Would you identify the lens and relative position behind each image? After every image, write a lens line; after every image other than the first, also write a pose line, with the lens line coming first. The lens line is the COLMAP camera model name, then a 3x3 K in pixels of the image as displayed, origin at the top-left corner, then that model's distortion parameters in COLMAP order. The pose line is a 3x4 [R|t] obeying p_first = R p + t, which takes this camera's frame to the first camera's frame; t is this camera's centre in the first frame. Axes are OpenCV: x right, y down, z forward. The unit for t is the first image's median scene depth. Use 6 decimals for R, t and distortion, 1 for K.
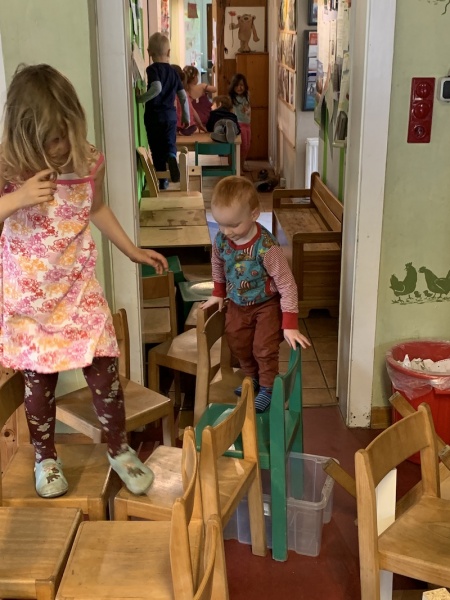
lens RADIAL K [[811.0, 0, 225.0], [0, 811.0, 300.0], [0, 0, 1]] dist [0.008881, -0.069888]
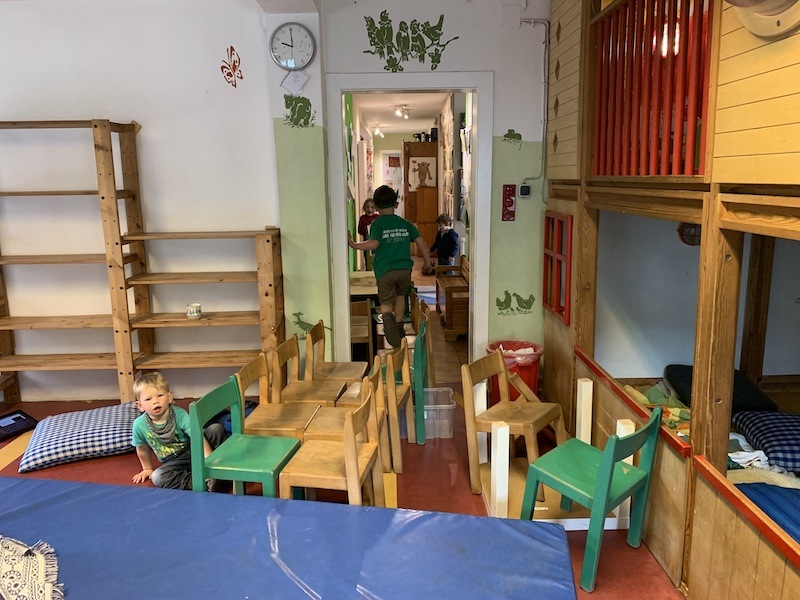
lens RADIAL K [[608.9, 0, 400.0], [0, 608.9, 300.0], [0, 0, 1]] dist [0.007011, -0.002560]
pose [[0.999697, -0.001996, -0.024549, 0.029423], [-0.001076, 0.992221, -0.124481, 0.118689], [0.024606, 0.124470, 0.991918, -0.248891]]
